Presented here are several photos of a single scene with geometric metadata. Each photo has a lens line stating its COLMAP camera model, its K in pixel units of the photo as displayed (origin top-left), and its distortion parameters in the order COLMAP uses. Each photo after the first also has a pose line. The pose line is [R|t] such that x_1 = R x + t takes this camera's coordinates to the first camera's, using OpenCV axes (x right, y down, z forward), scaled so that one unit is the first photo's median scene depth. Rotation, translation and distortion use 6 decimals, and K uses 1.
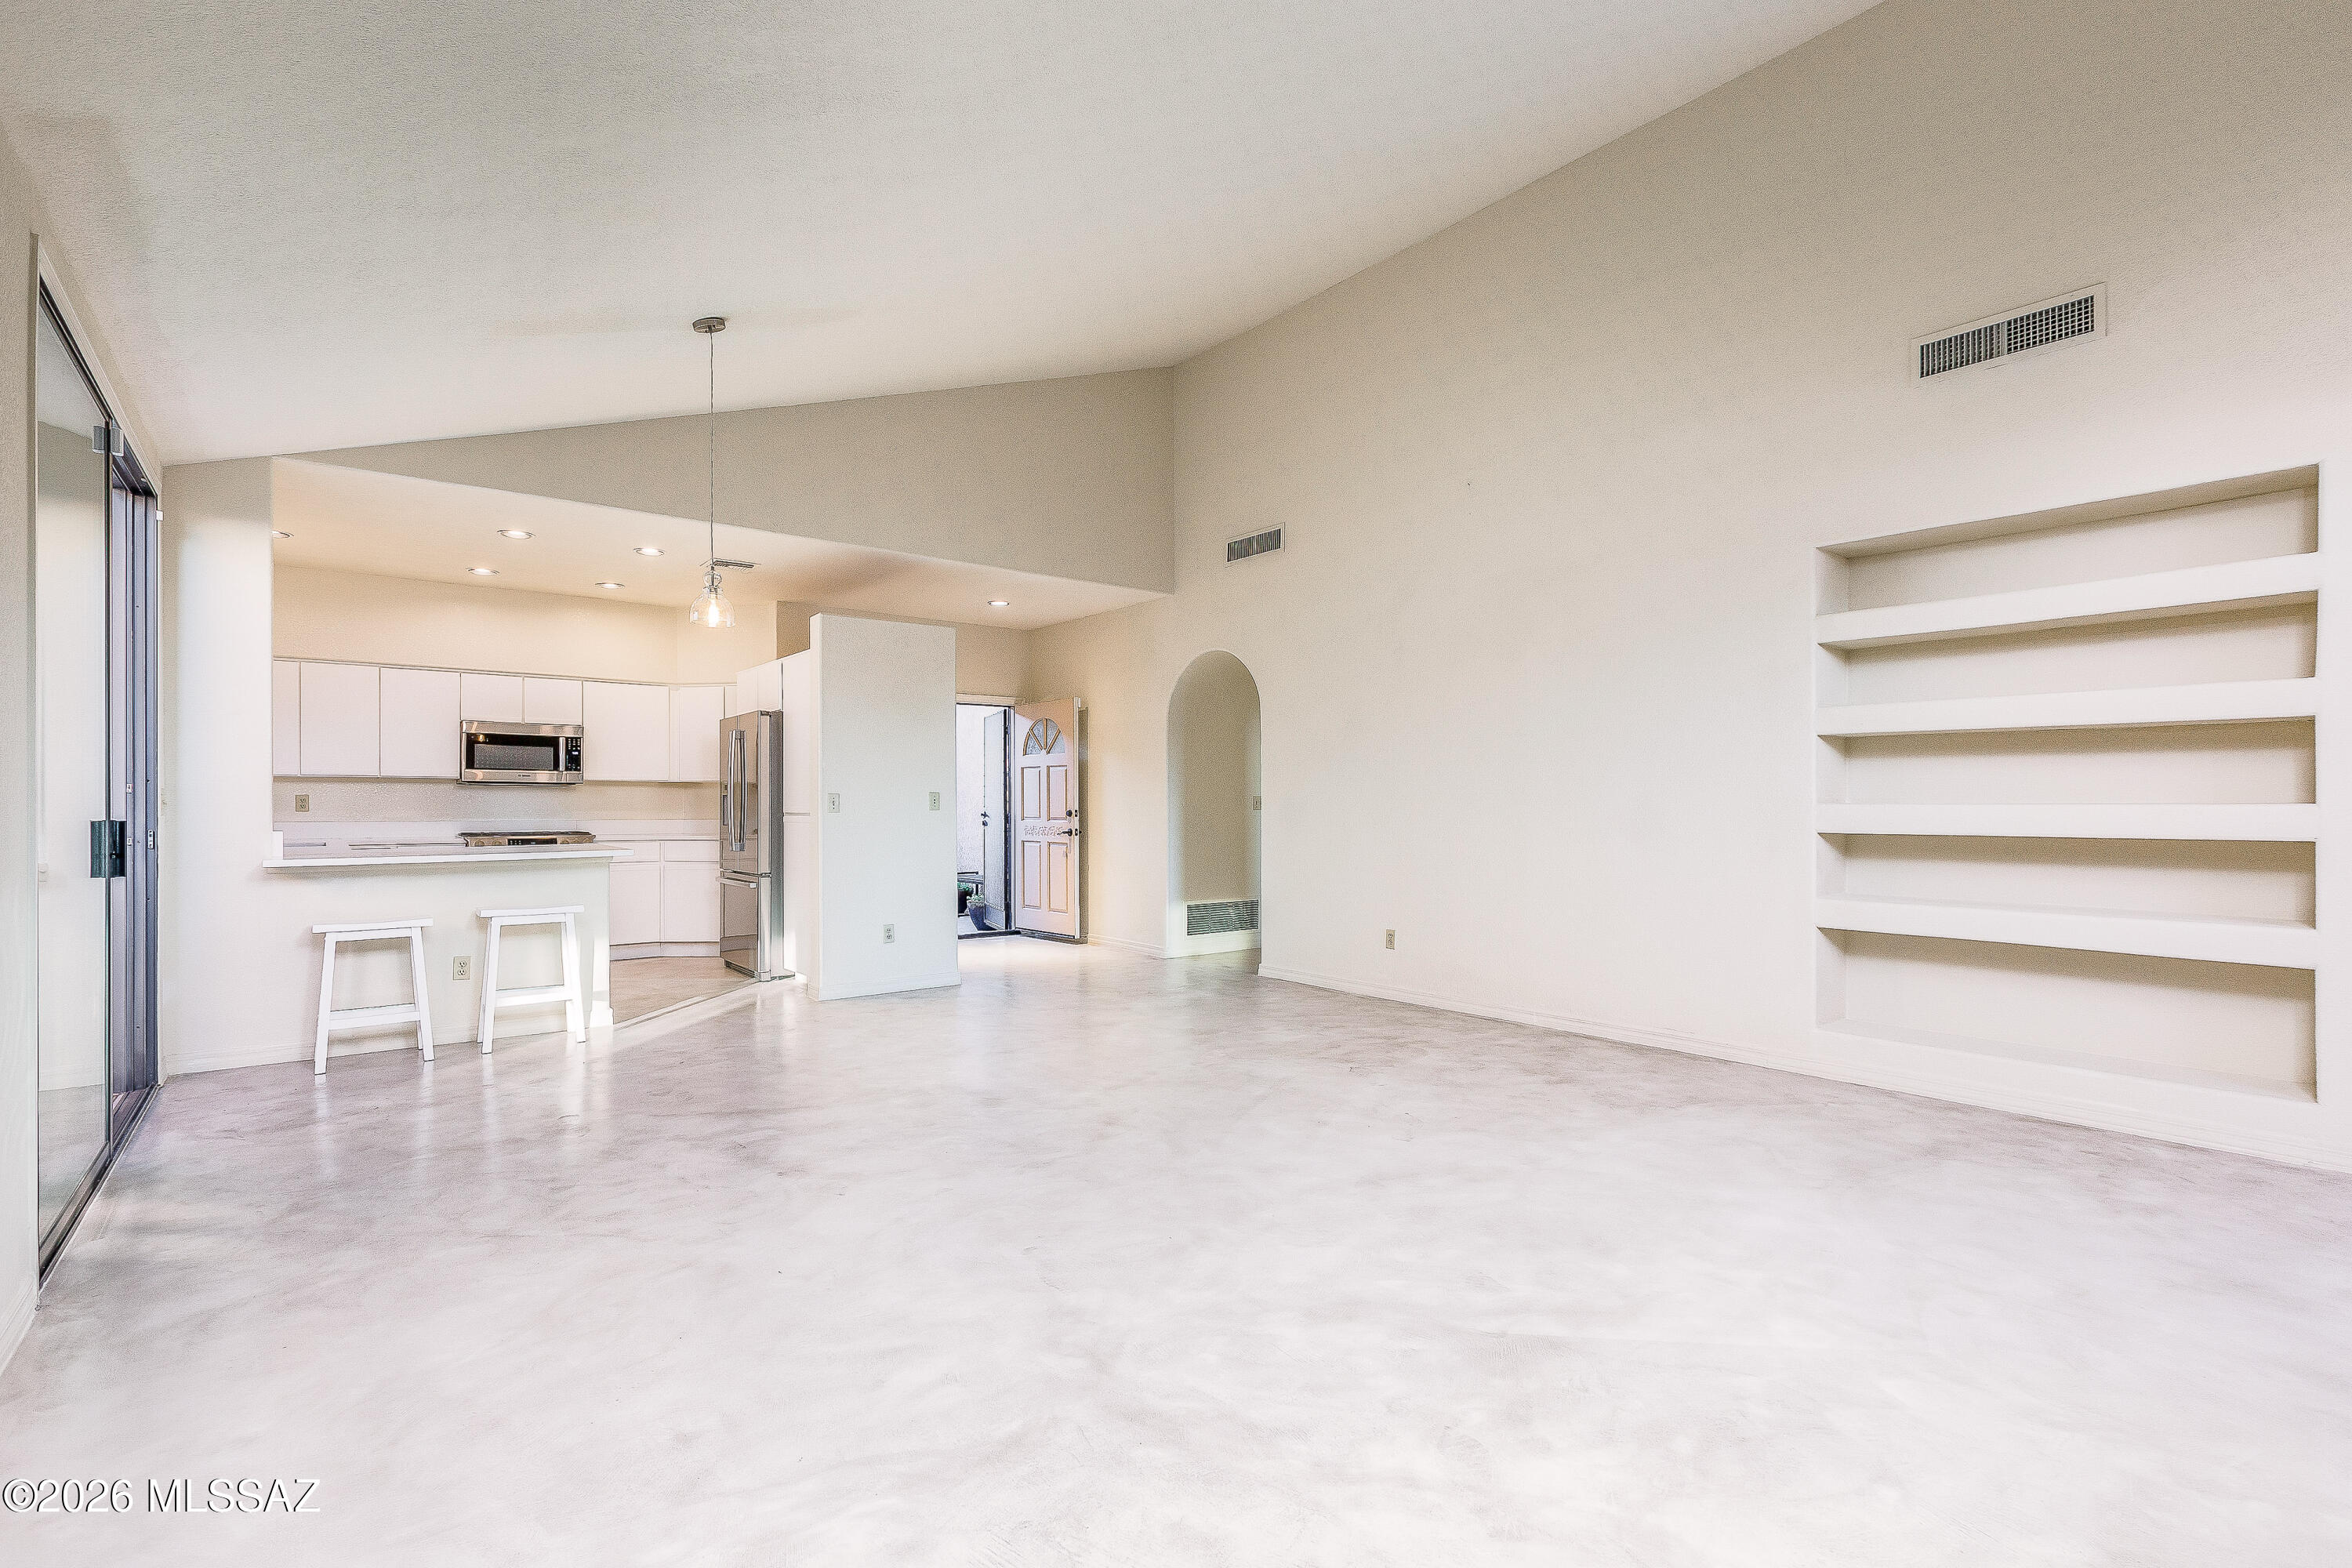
lens RADIAL K [[1062.1, 0, 1178.2], [0, 1062.1, 801.8], [0, 0, 1]] dist [0.005595, 0.000414]
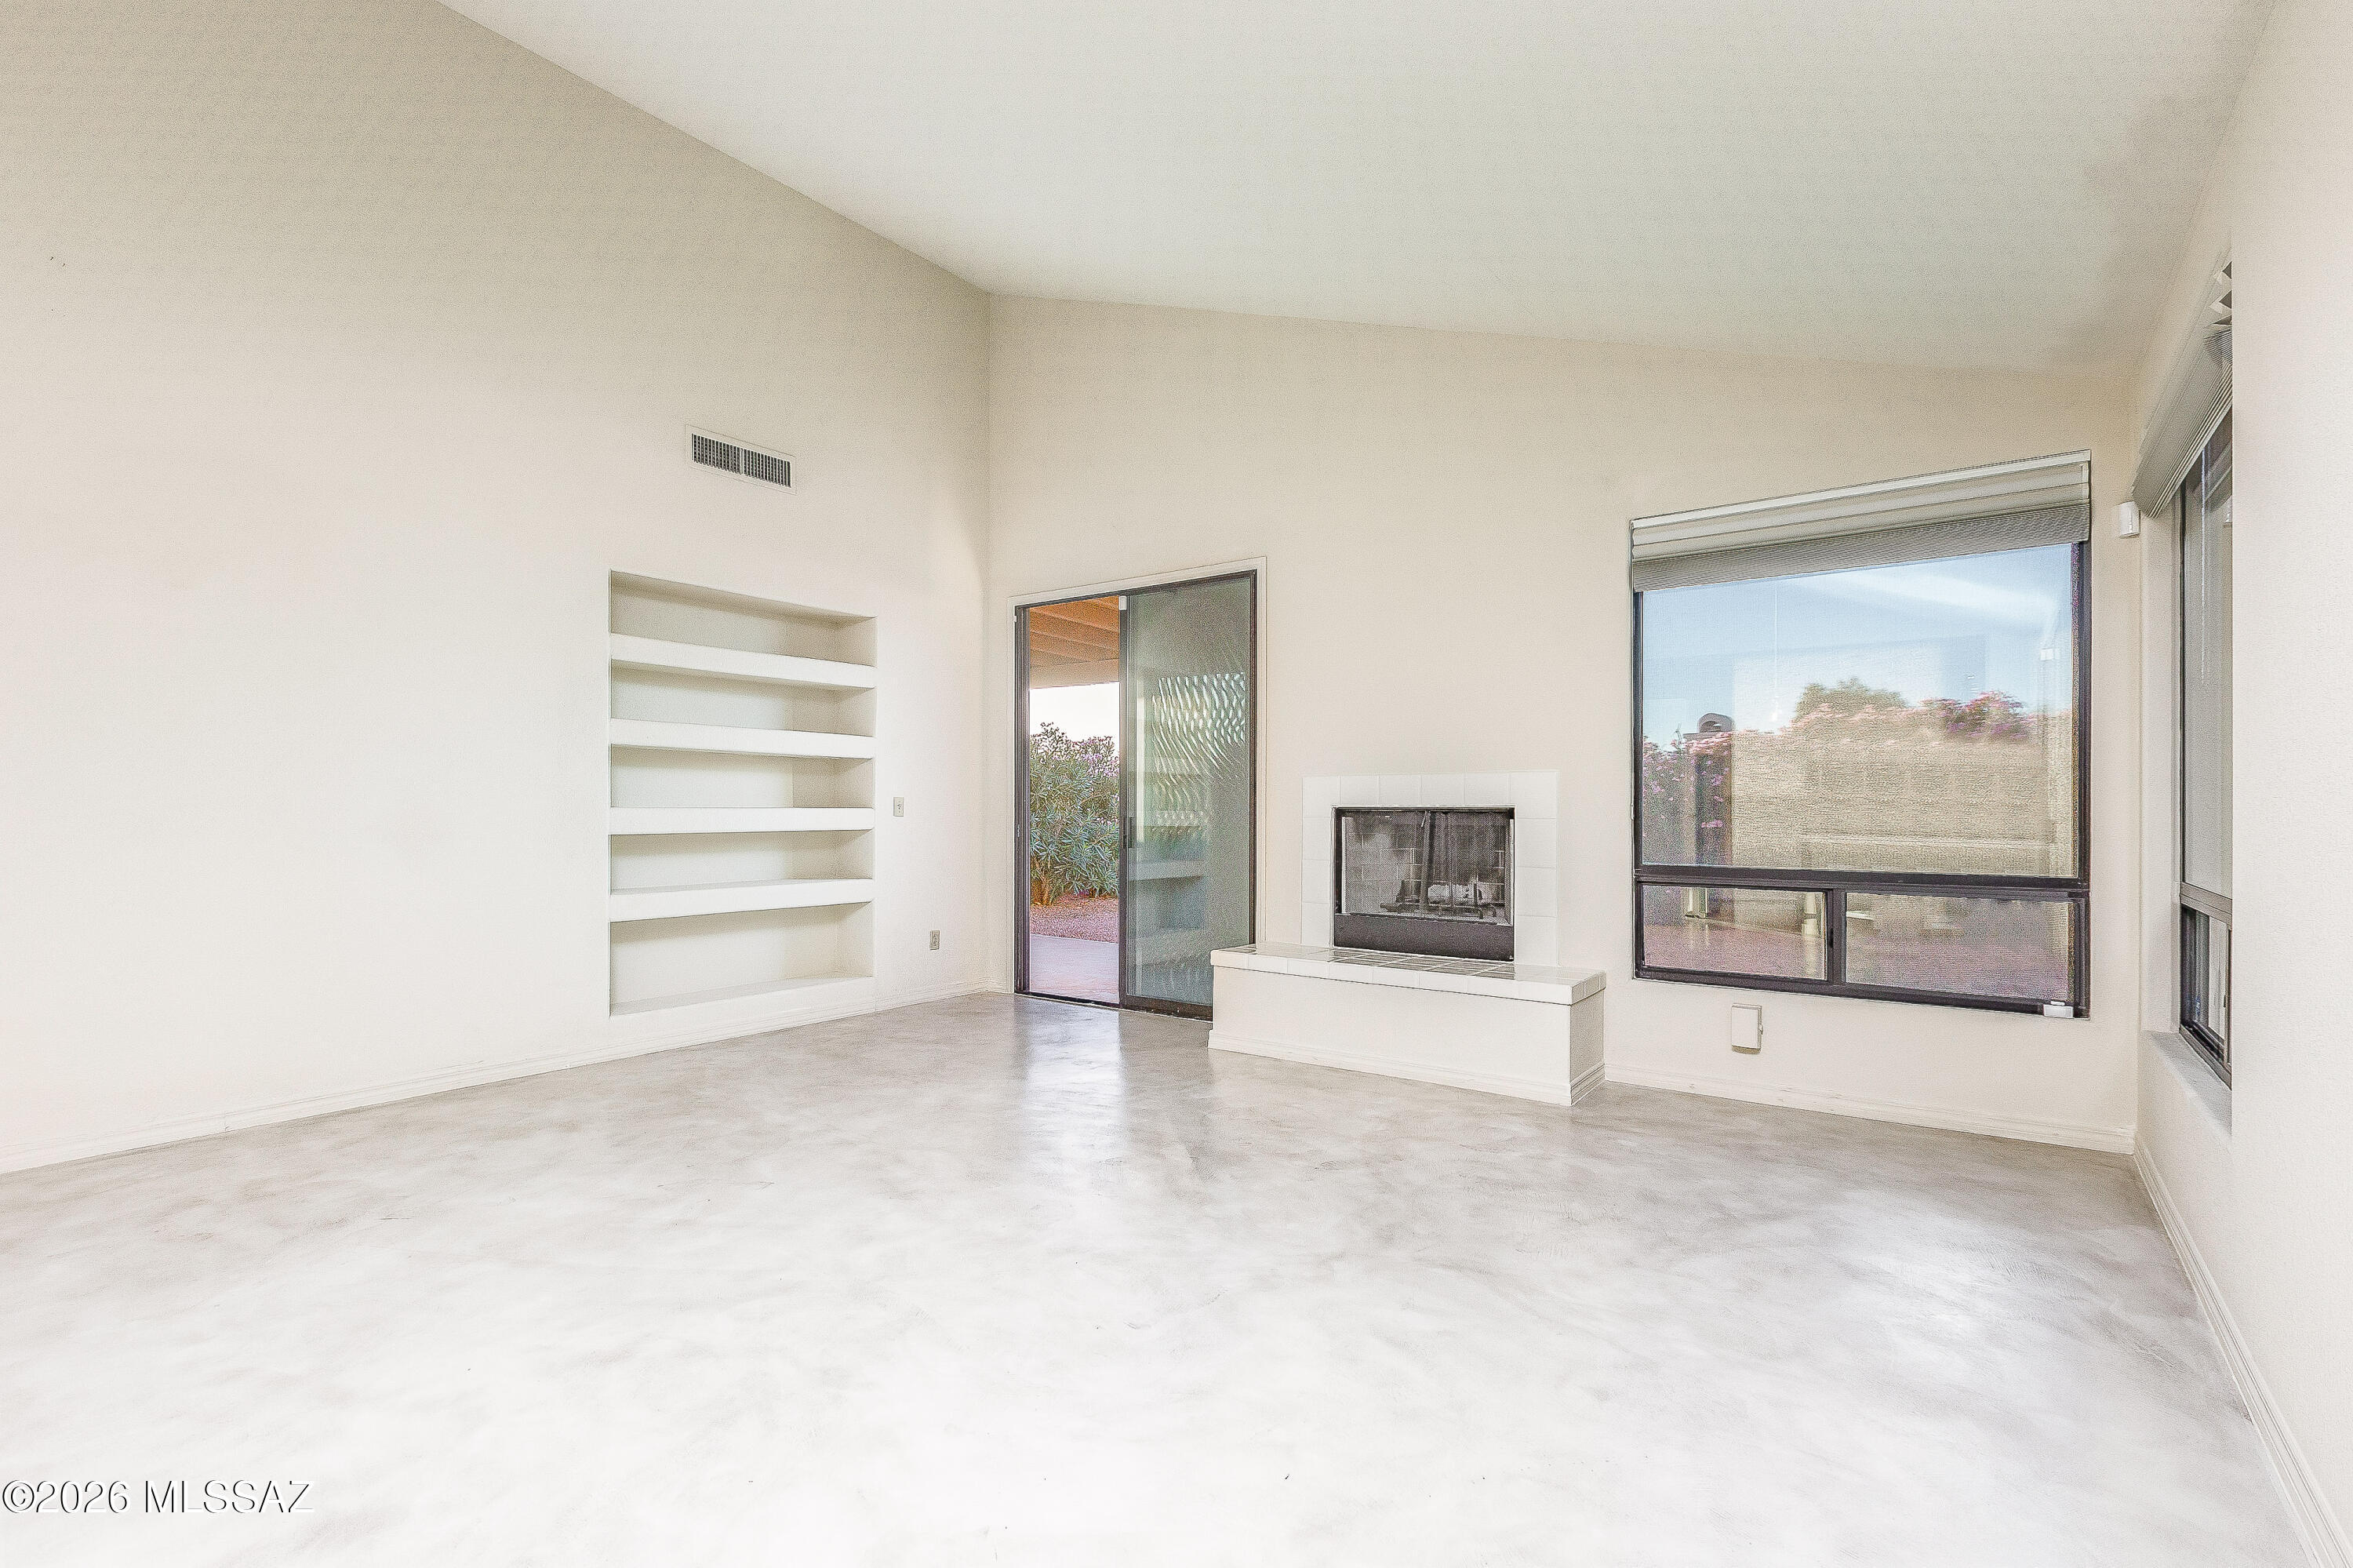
lens RADIAL K [[1086.6, 0, 1178.2], [0, 1086.6, 791.5], [0, 0, 1]] dist [0.006173, 0.000277]
pose [[-0.257393, 0.016591, 0.966164, -0.391846], [-0.004455, 0.999822, -0.018356, 0.002402], [-0.966297, -0.009029, -0.257273, 0.466827]]
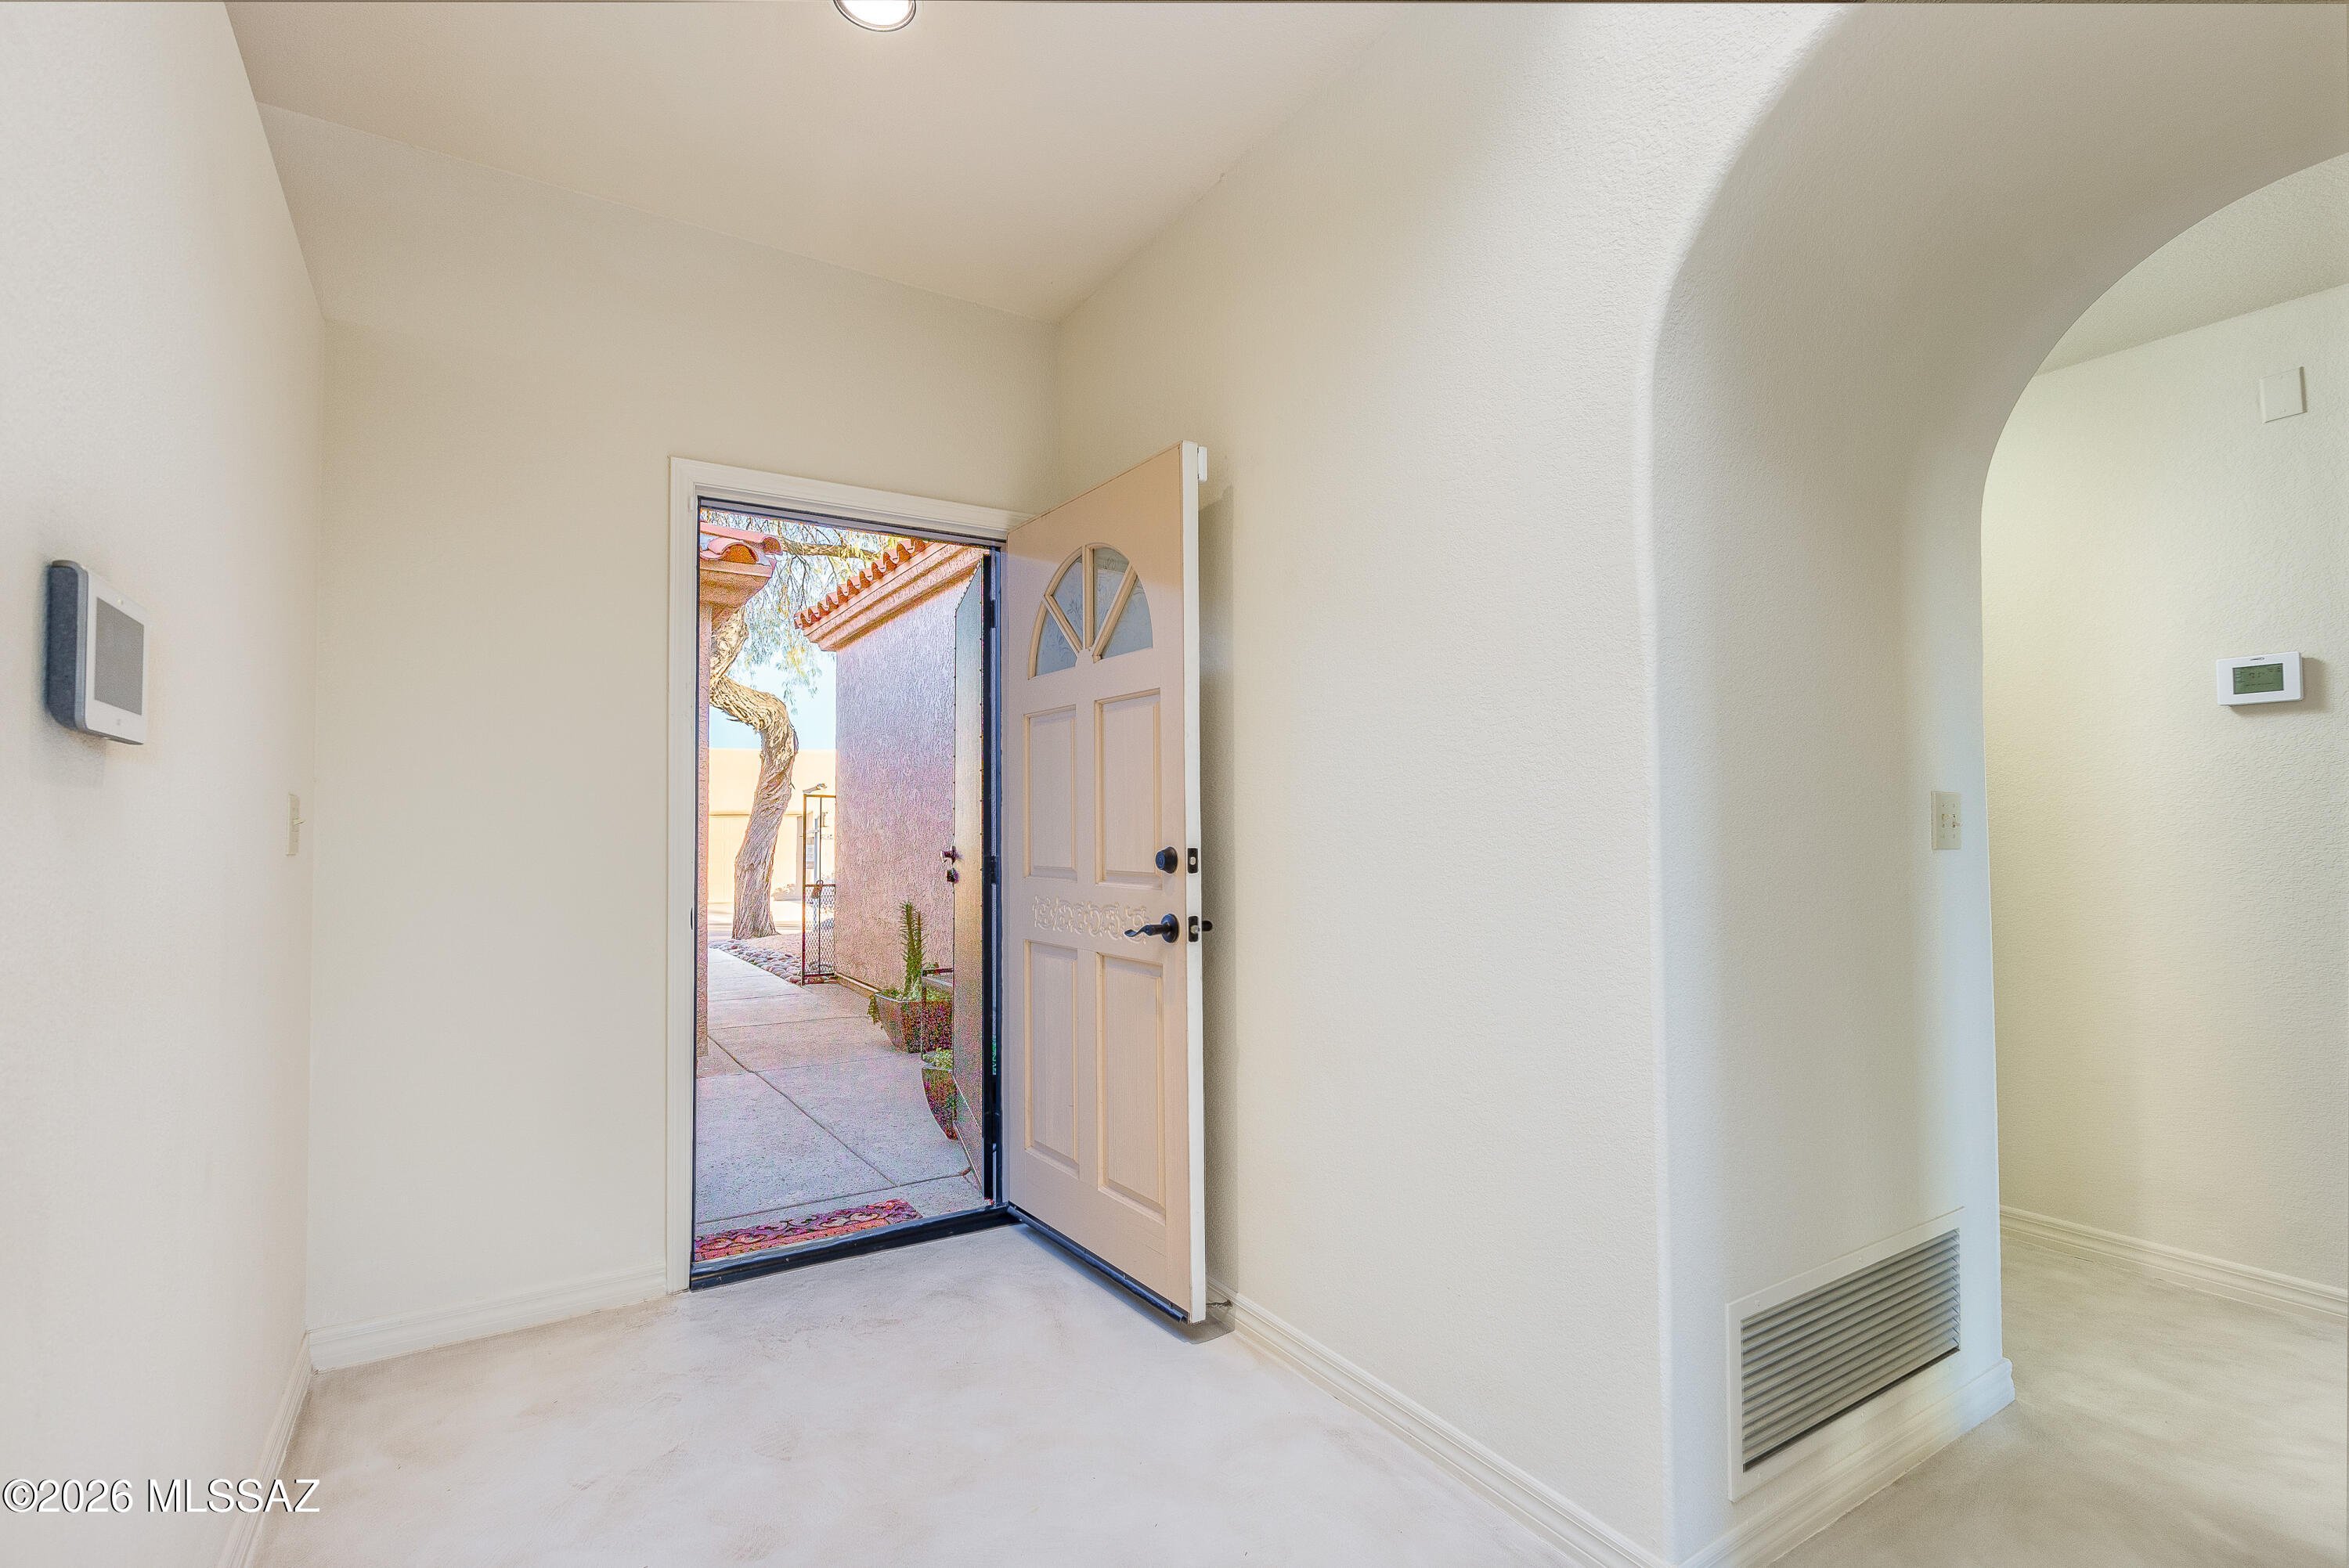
lens RADIAL K [[1084.6, 0, 1176.2], [0, 1084.6, 791.5], [0, 0, 1]] dist [0.006173, 0.000277]
pose [[0.993872, -0.006412, -0.110352, -0.085678], [0.003563, 0.999656, -0.025996, 0.000499], [0.110481, 0.025443, 0.993553, 0.896073]]
